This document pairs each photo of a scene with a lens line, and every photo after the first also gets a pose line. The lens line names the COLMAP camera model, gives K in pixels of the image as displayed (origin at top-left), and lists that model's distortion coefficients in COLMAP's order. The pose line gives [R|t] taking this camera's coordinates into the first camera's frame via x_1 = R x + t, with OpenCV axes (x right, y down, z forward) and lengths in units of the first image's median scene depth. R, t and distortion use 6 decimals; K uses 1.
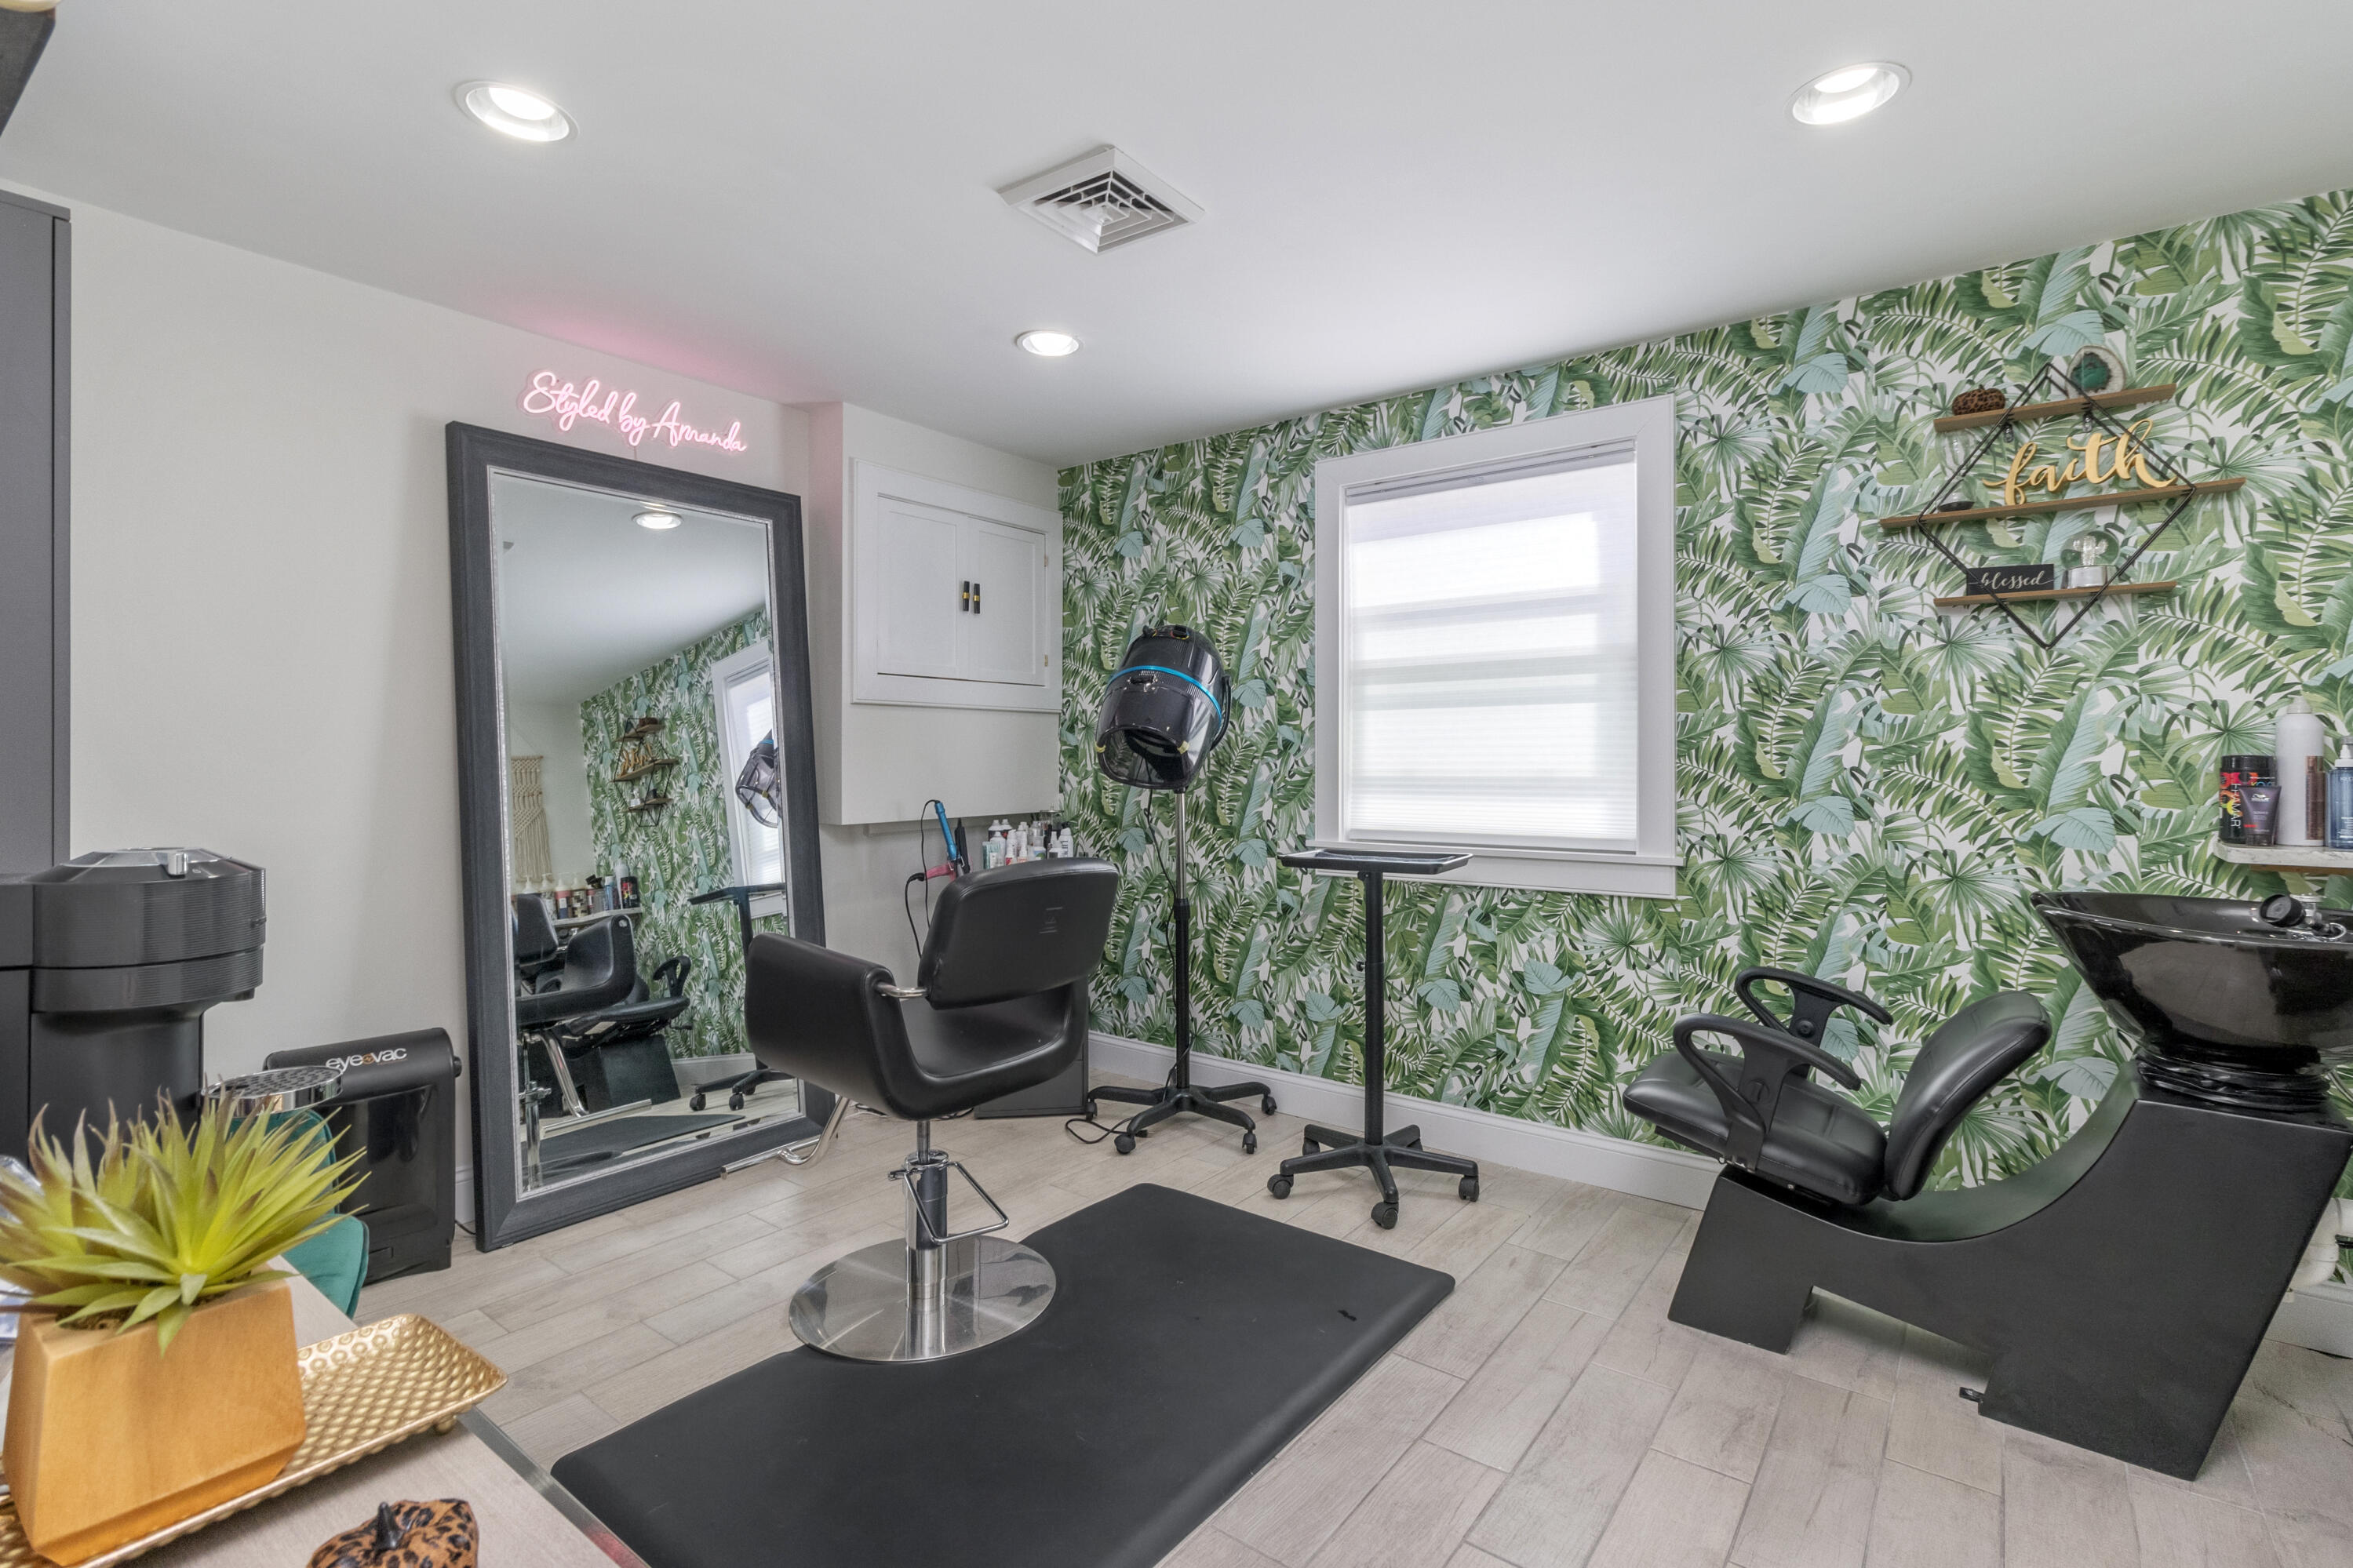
lens RADIAL K [[1093.2, 0, 1181.2], [0, 1093.2, 758.6], [0, 0, 1]] dist [0.001666, 0.001282]
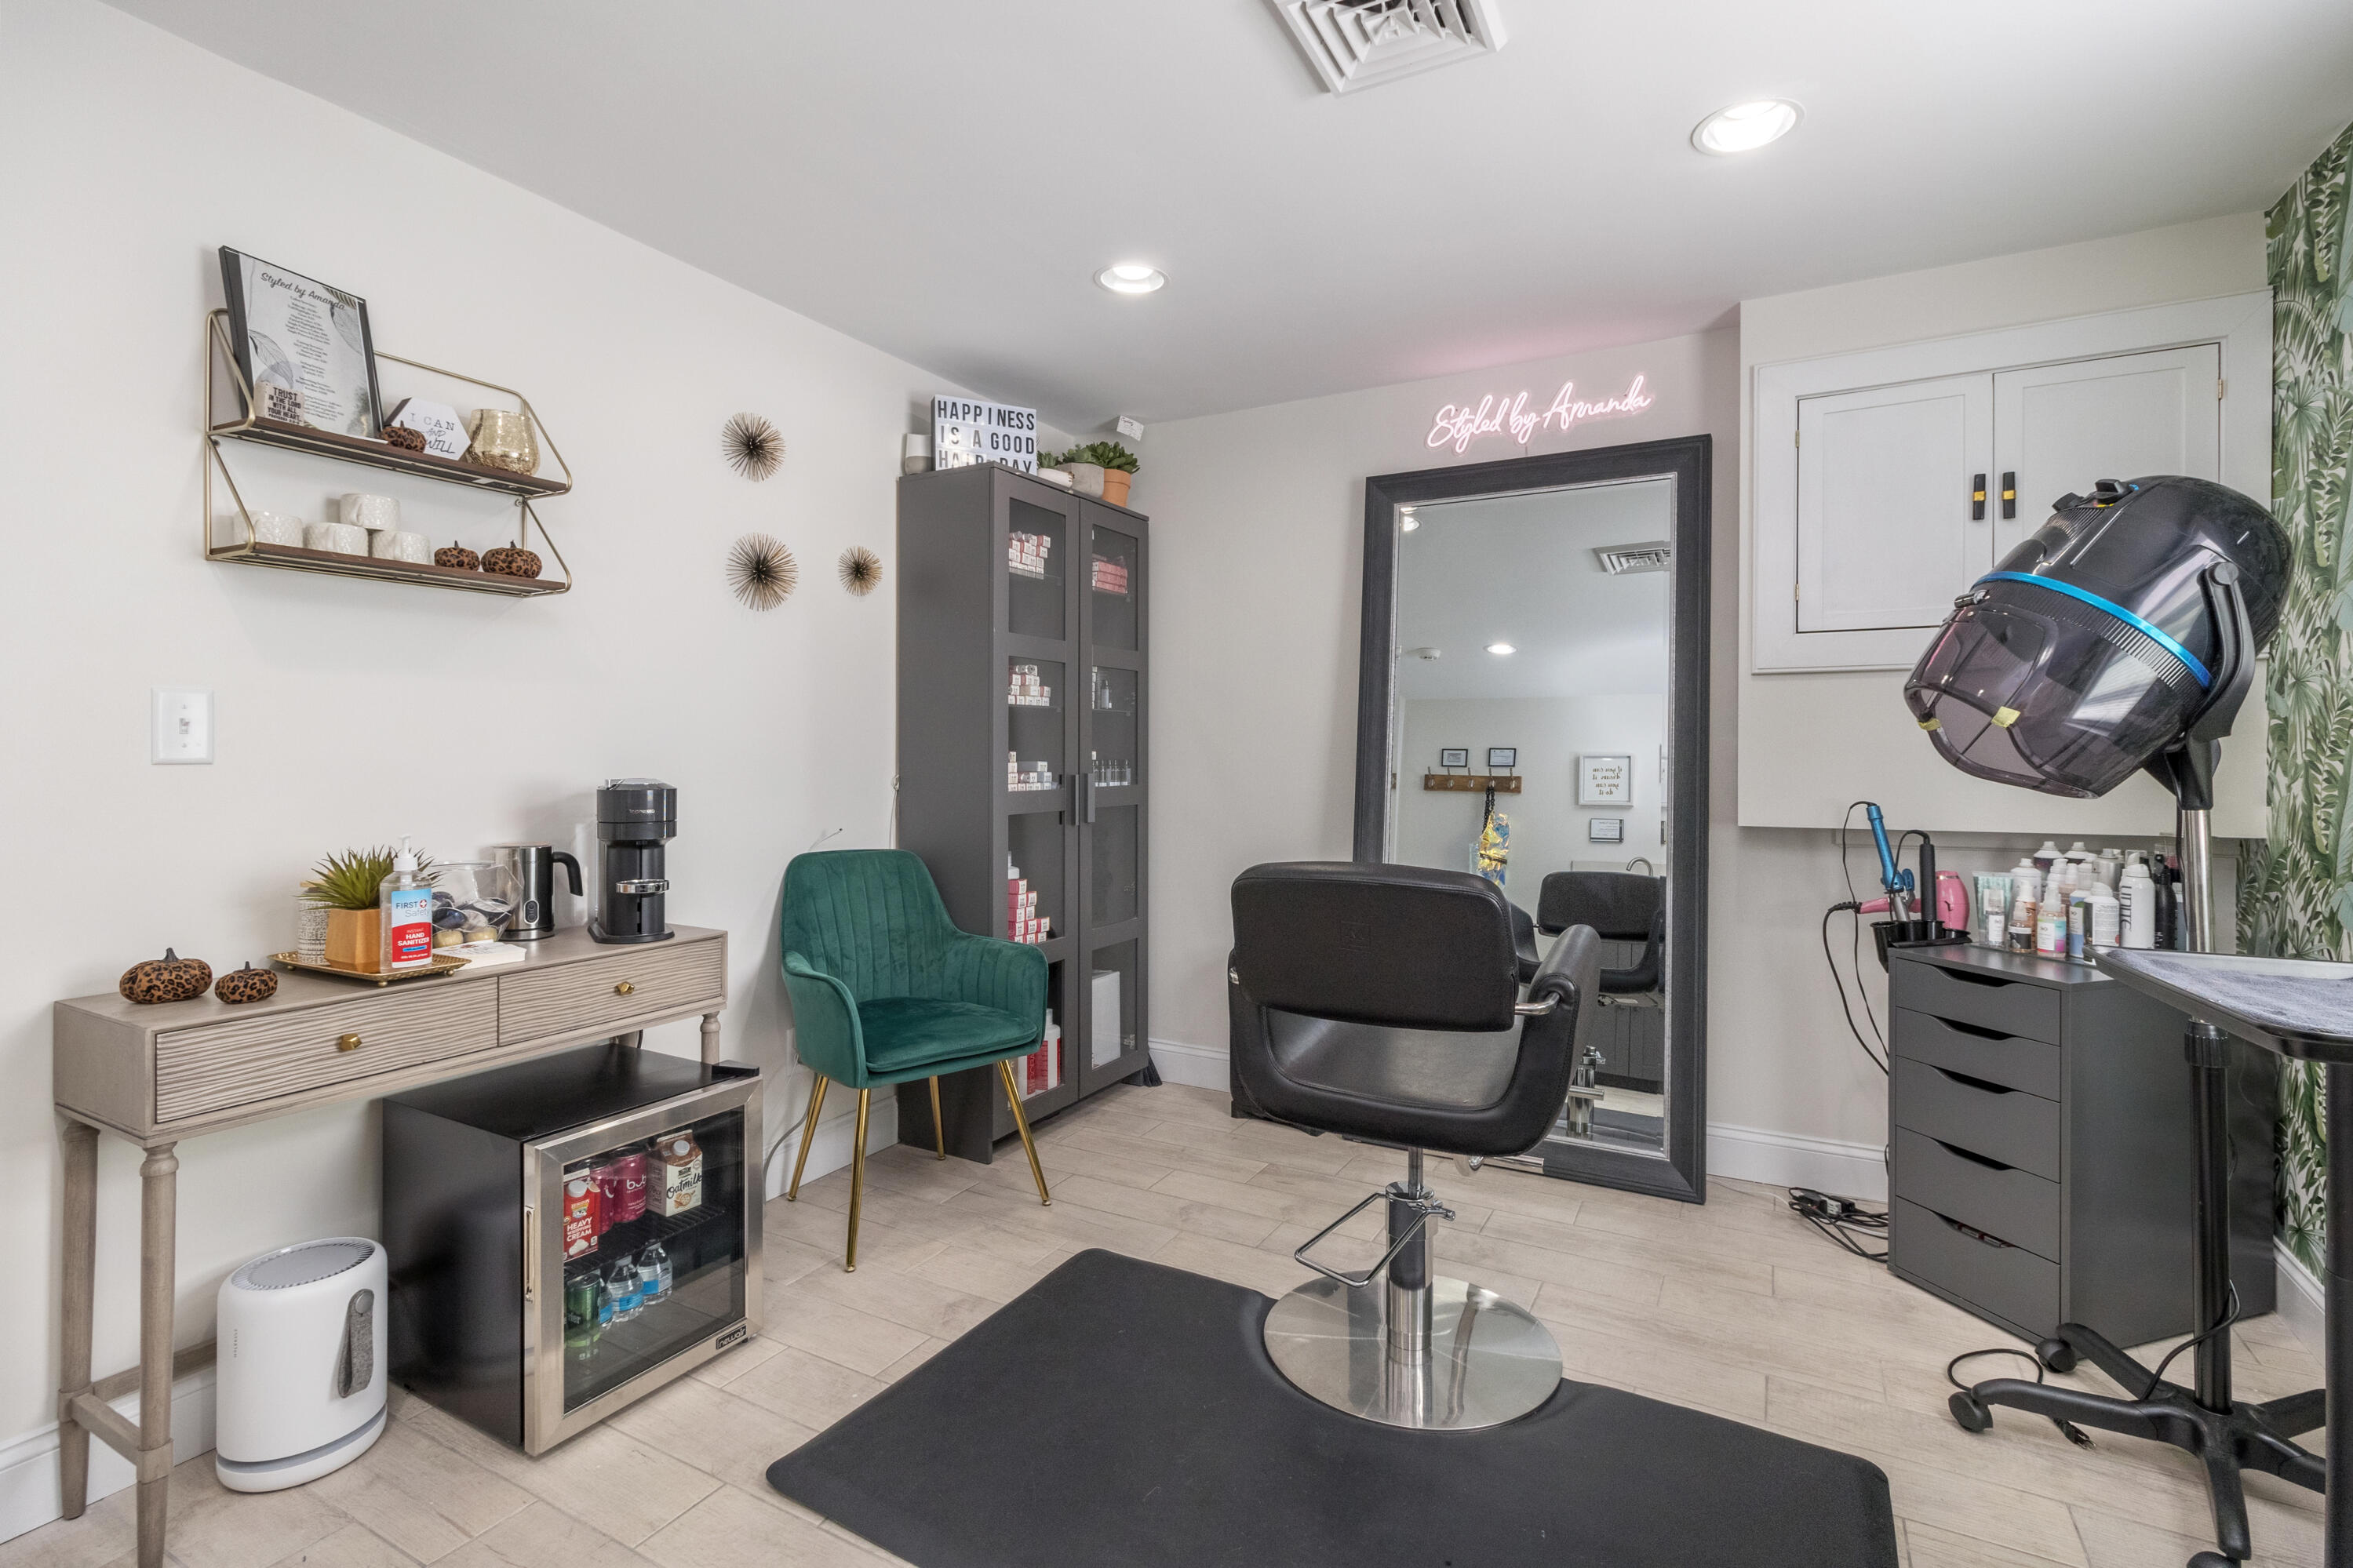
lens RADIAL K [[1093.2, 0, 1207.3], [0, 1093.2, 757.4], [0, 0, 1]] dist [0.001666, 0.001282]
pose [[0.150359, 0.006329, -0.988611, 0.470984], [0.001010, 0.999978, 0.006555, 0.004391], [0.988631, -0.001984, 0.150349, 0.535898]]
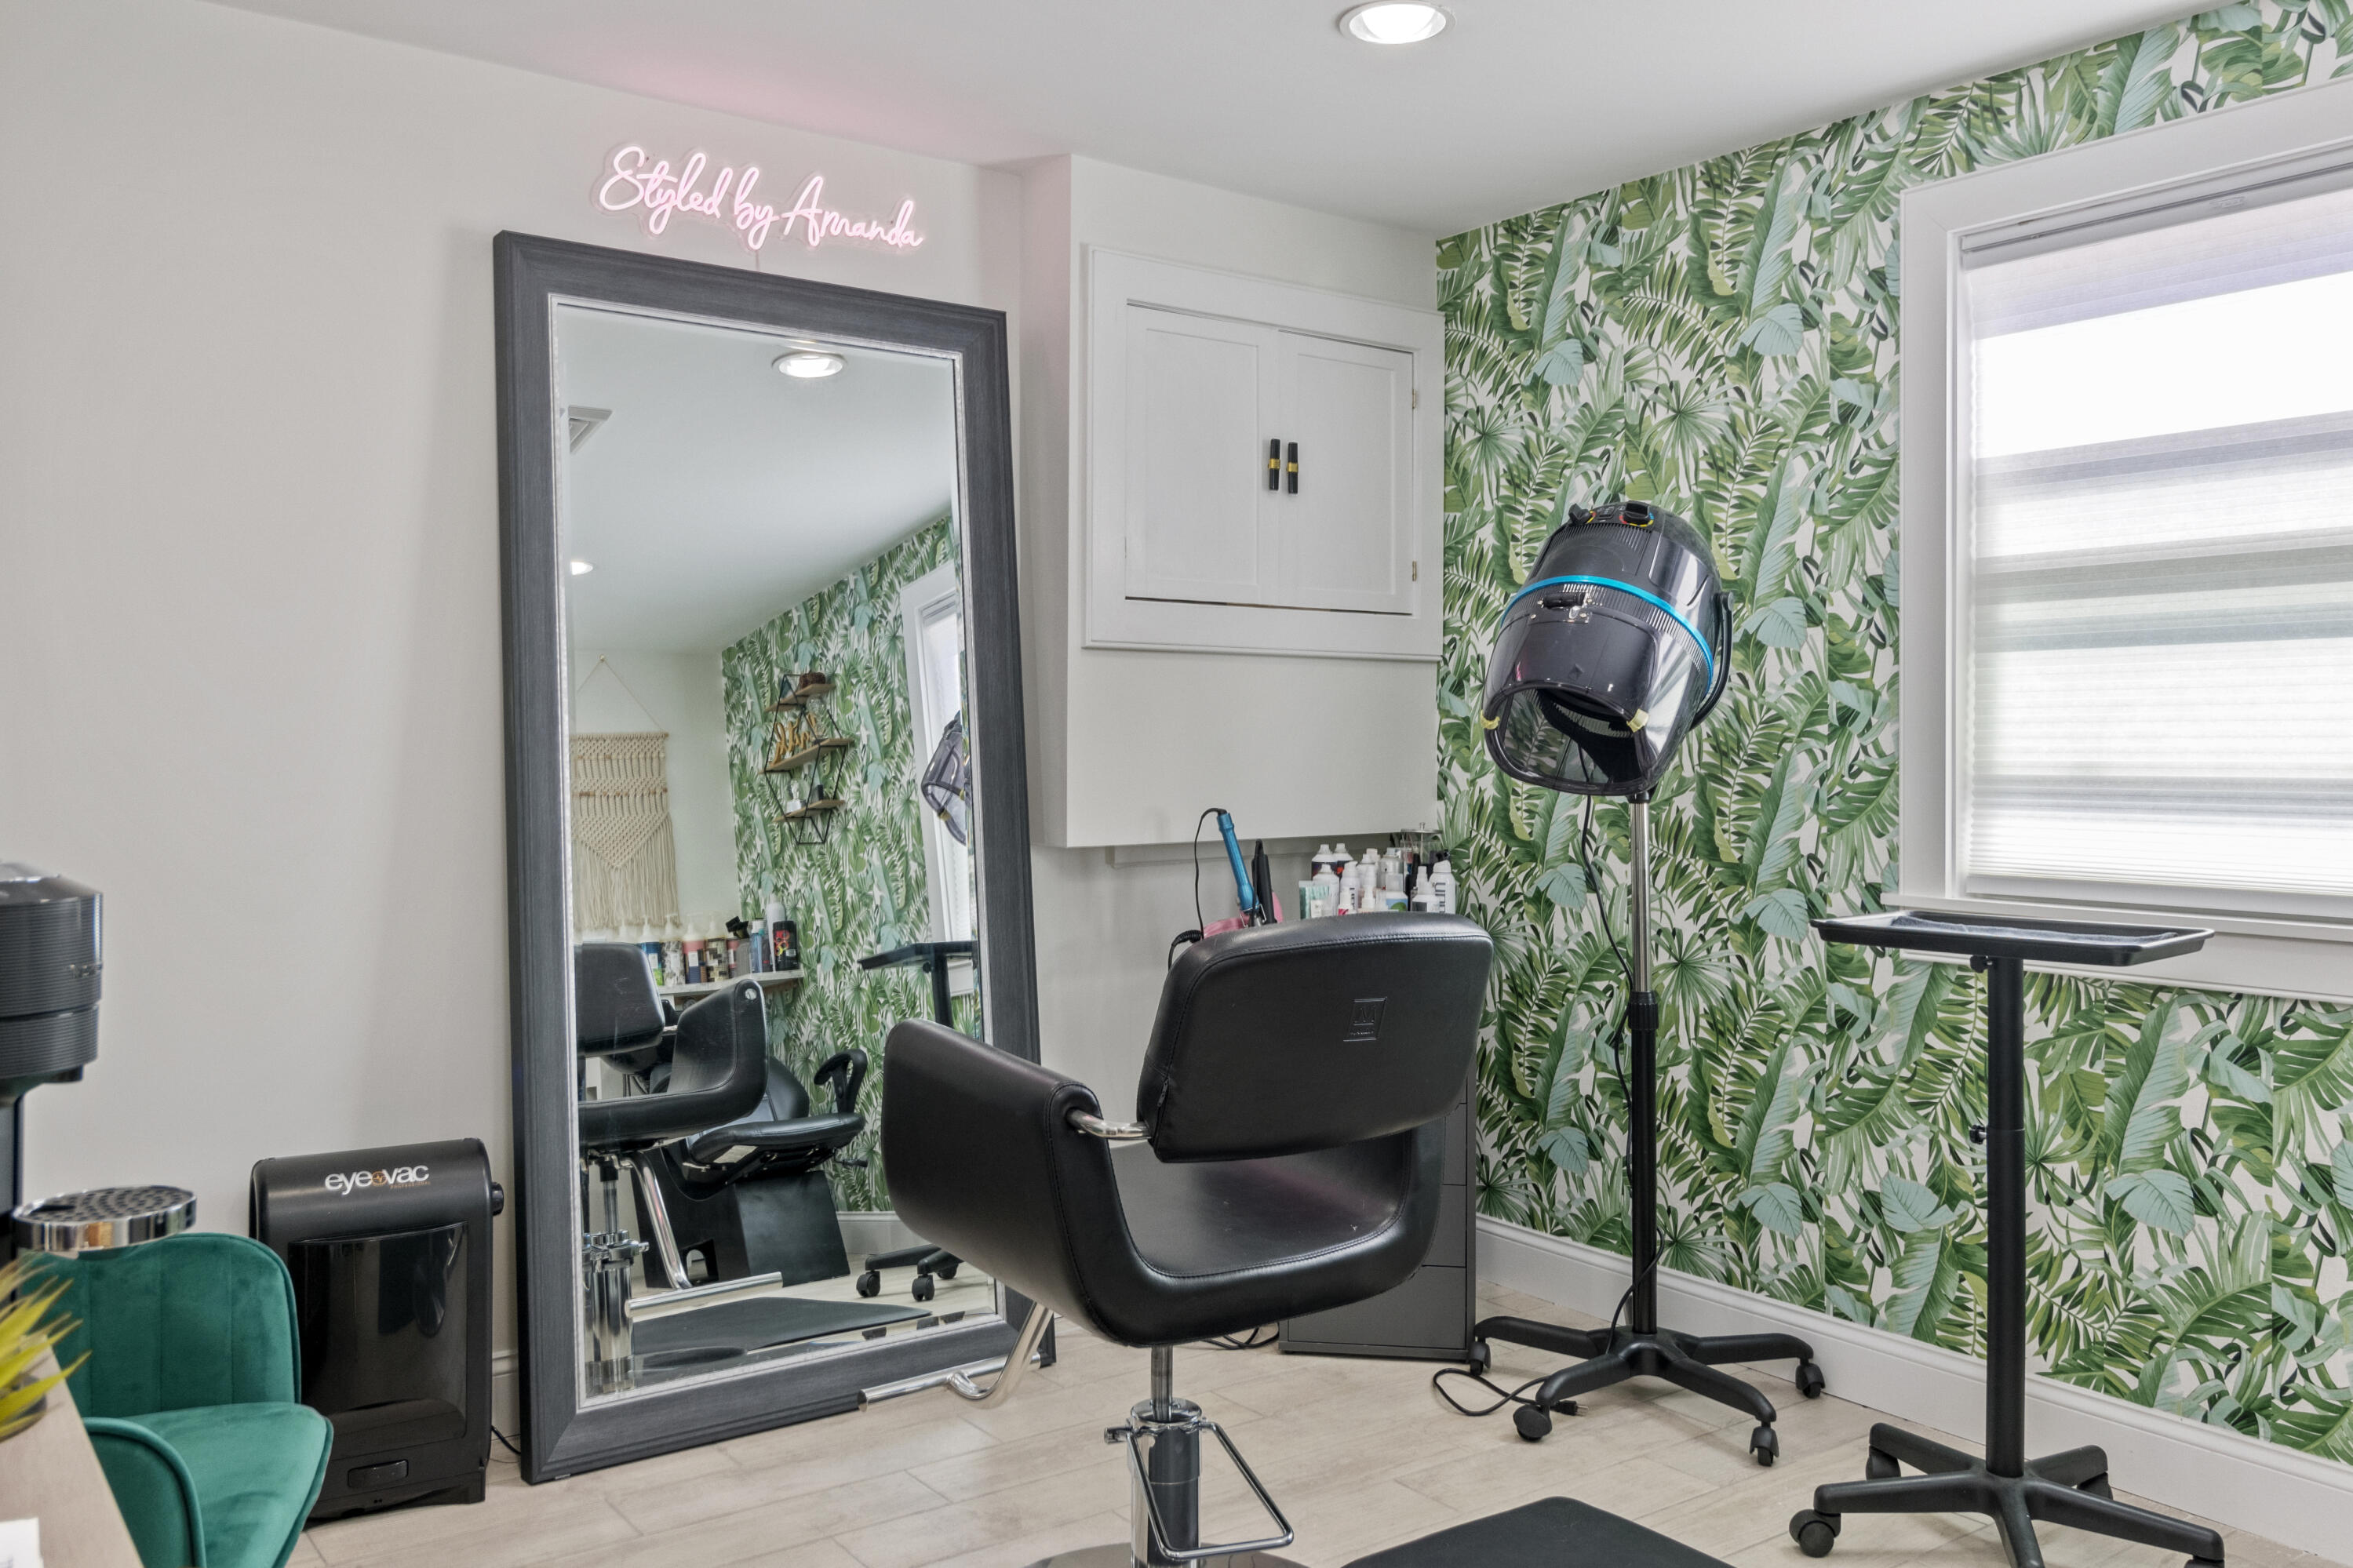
lens RADIAL K [[1872.4, 0, 1168.8], [0, 1872.4, 725.3], [0, 0, 1]] dist [0.007381, -0.001129]
pose [[0.959776, 0.001776, -0.280761, 0.040382], [-0.004038, 0.999964, -0.007478, 0.000165], [0.280738, 0.008311, 0.959748, 0.015475]]
